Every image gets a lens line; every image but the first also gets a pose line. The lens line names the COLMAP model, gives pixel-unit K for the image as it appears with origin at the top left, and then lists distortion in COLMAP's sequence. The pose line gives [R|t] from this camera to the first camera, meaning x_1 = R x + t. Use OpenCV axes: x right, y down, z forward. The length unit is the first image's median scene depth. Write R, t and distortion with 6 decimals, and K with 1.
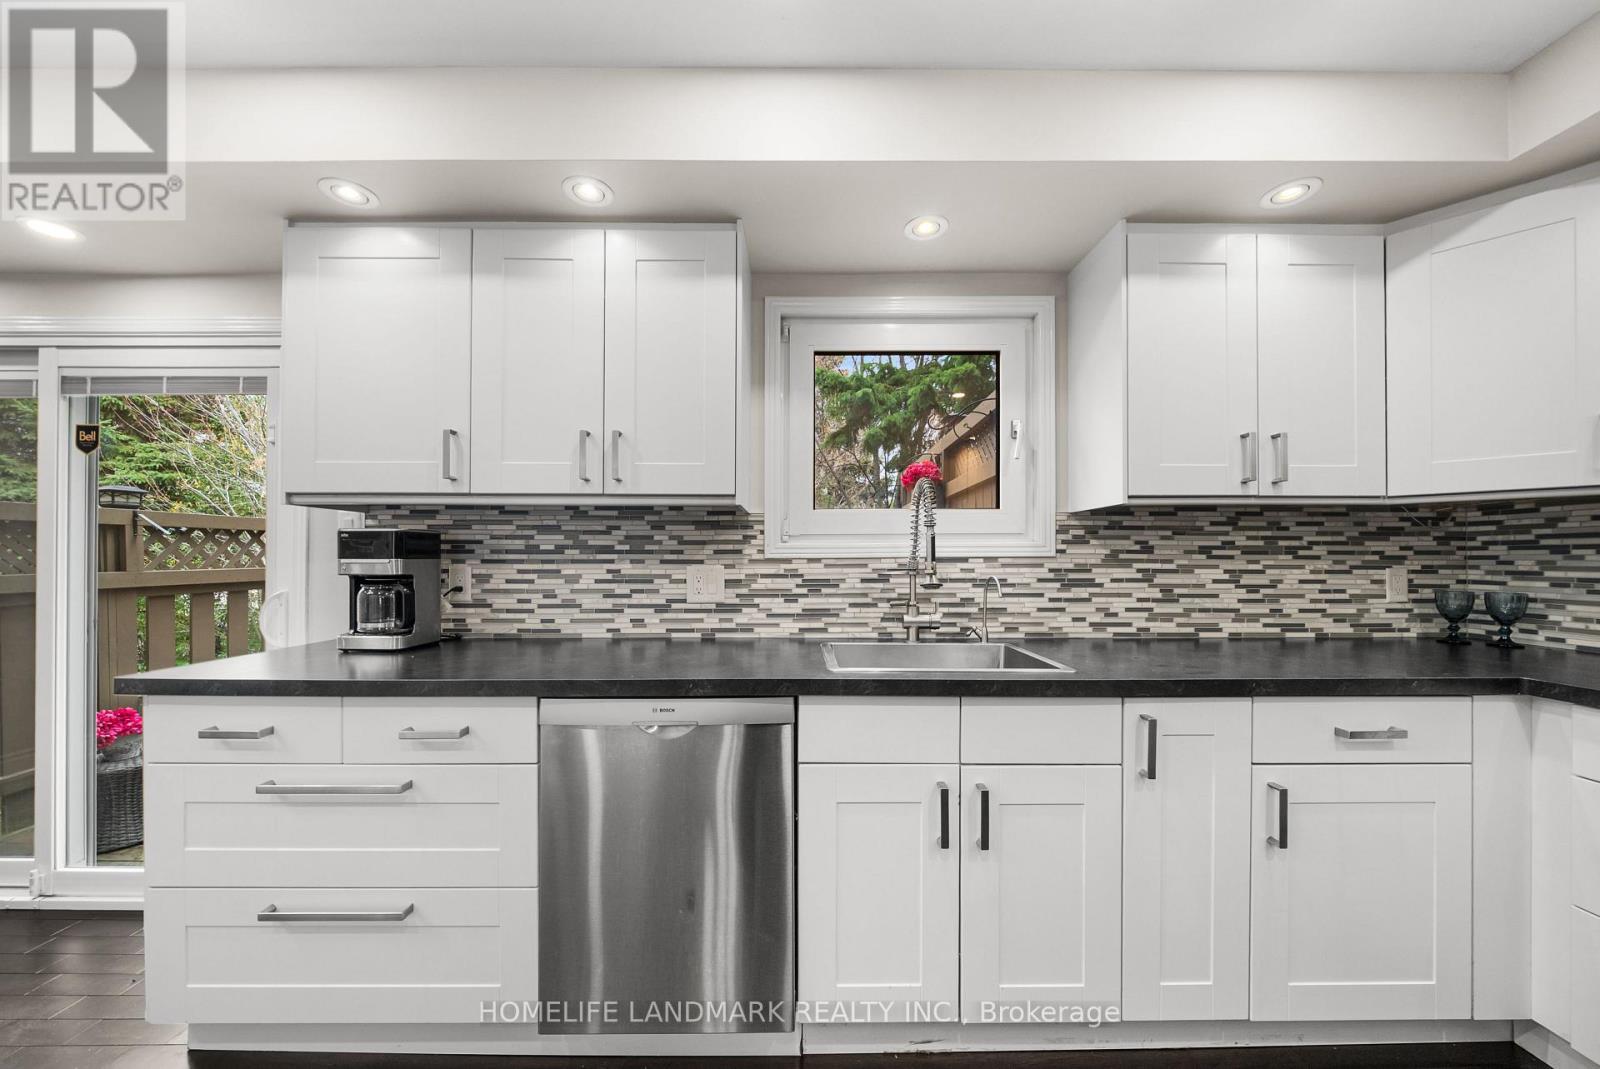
lens RADIAL K [[561.6, 0, 798.8], [0, 561.6, 558.8], [0, 0, 1]] dist [-0.008201, 0.000185]
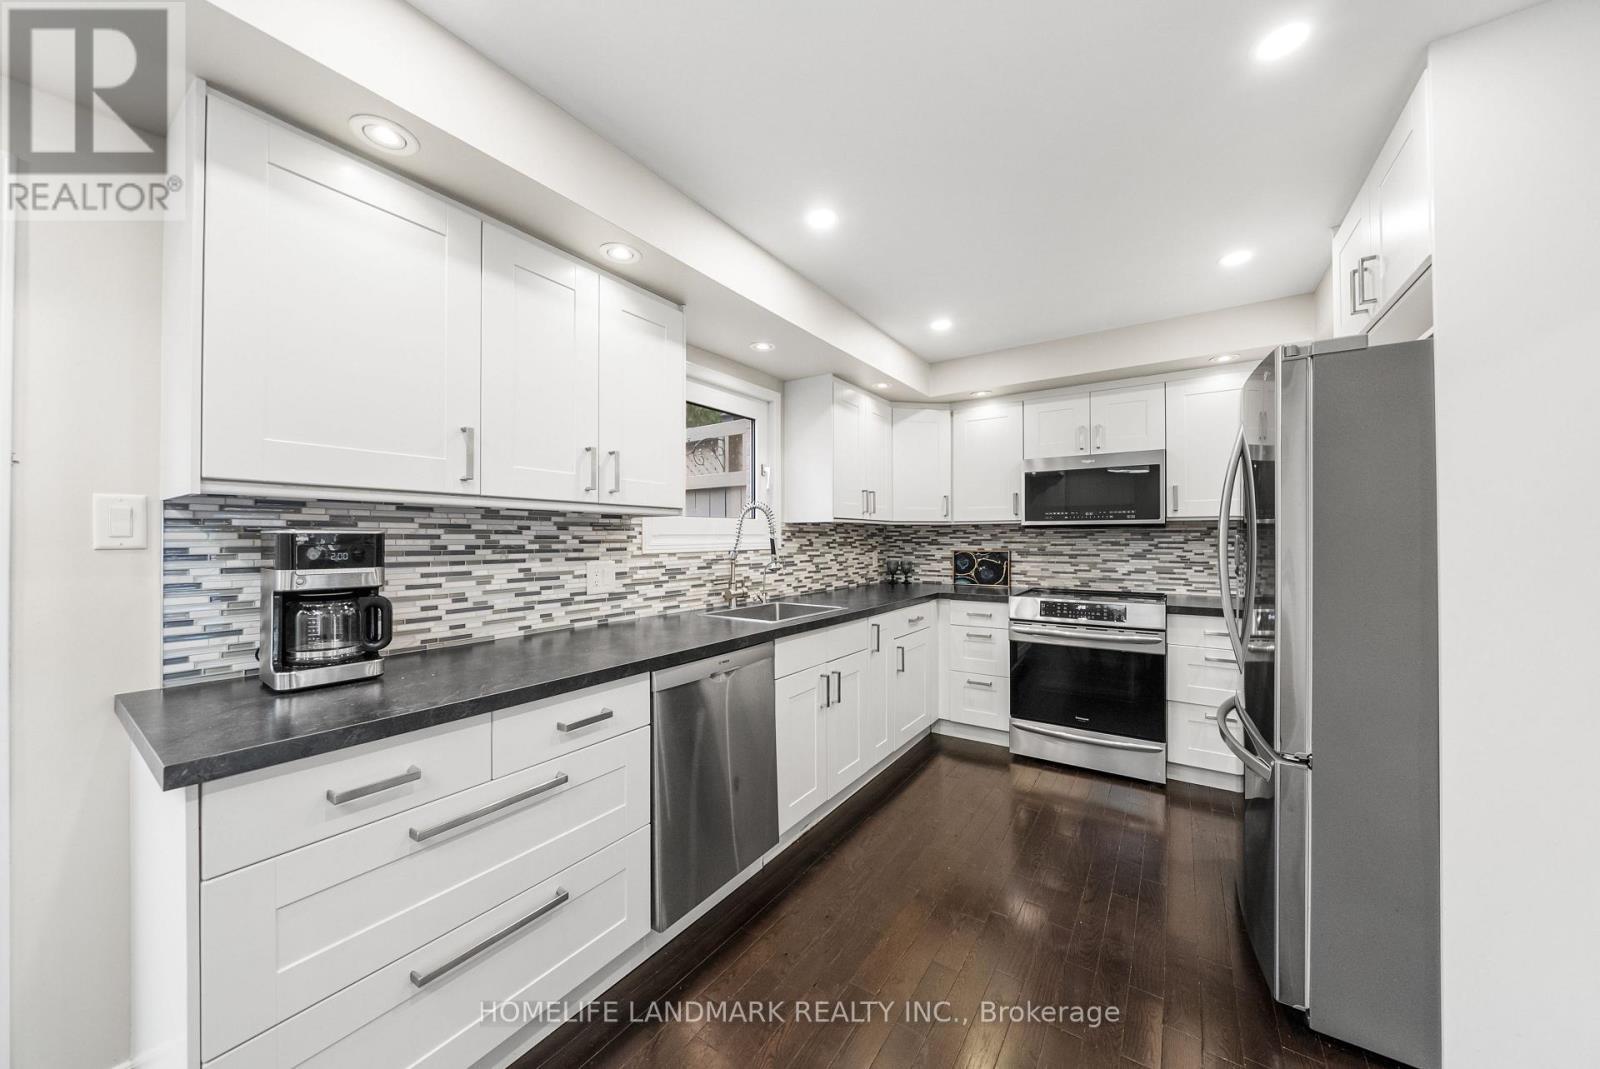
lens RADIAL K [[561.6, 0, 790.3], [0, 561.6, 535.1], [0, 0, 1]] dist [-0.008201, 0.000185]
pose [[0.571633, 0.002960, 0.820504, -0.903605], [0.000614, 0.999992, -0.004035, -0.038050], [-0.820509, 0.002810, 0.571626, 0.013048]]
